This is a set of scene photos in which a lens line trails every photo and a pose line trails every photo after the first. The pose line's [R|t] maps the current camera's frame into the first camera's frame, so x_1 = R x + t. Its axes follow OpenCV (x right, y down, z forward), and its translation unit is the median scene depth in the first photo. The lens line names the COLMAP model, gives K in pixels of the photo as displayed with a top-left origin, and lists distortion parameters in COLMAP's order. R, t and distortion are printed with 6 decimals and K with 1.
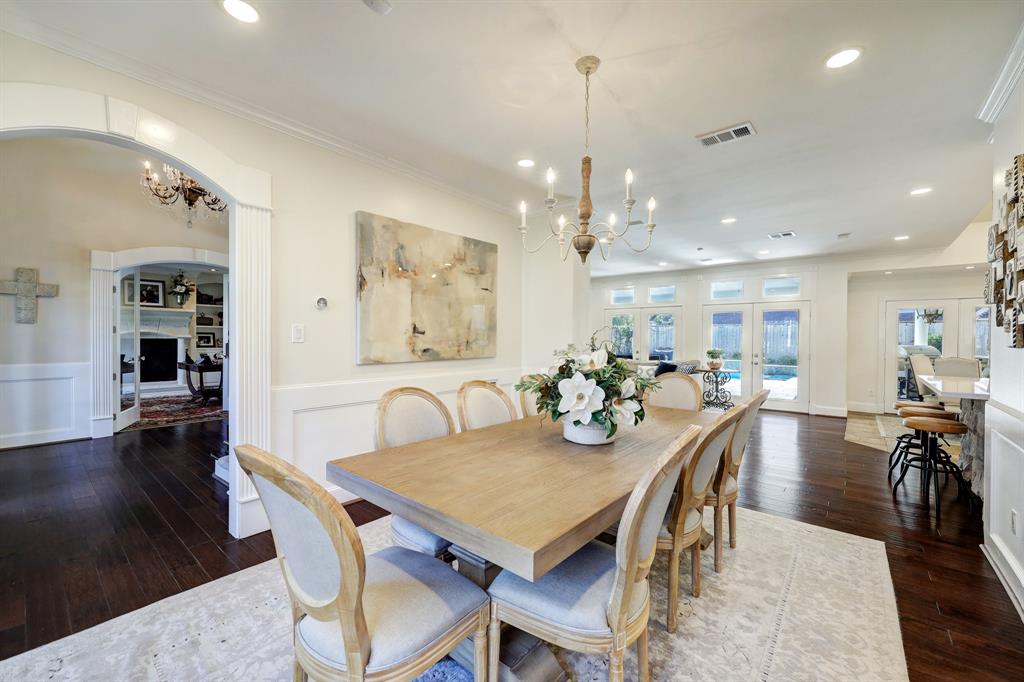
lens RADIAL K [[413.6, 0, 515.3], [0, 413.6, 337.3], [0, 0, 1]] dist [-0.015573, 0.000890]
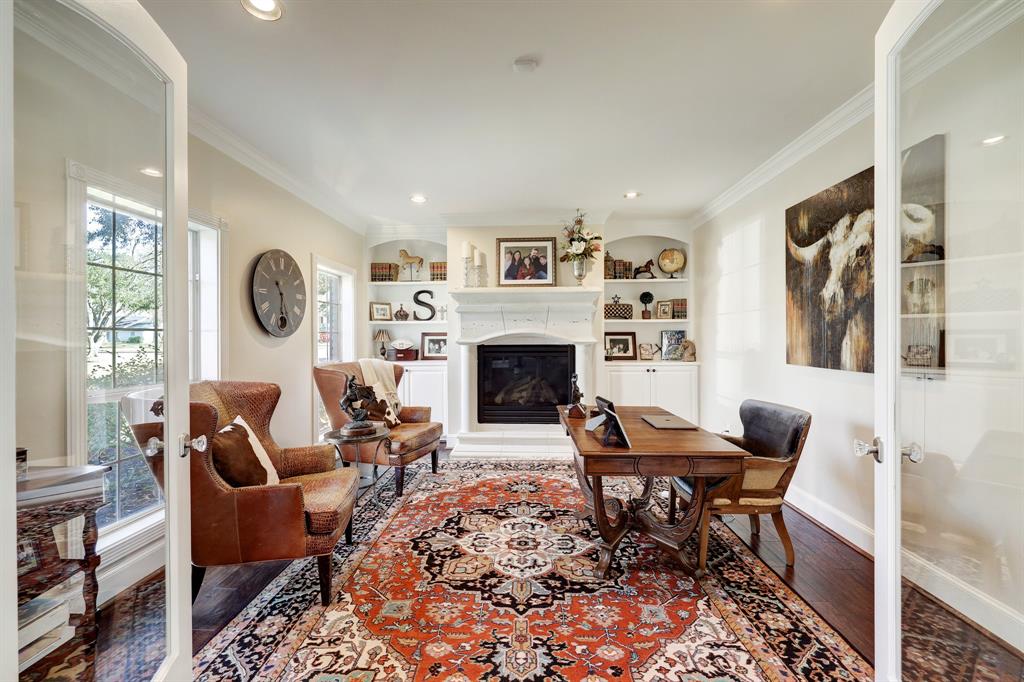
lens RADIAL K [[413.6, 0, 513.3], [0, 413.6, 339.1], [0, 0, 1]] dist [-0.015573, 0.000890]
pose [[0.604686, 0.001962, -0.796461, -0.446488], [0.002495, 0.999987, 0.004358, -0.006295], [0.796460, -0.004622, 0.604674, 0.611364]]
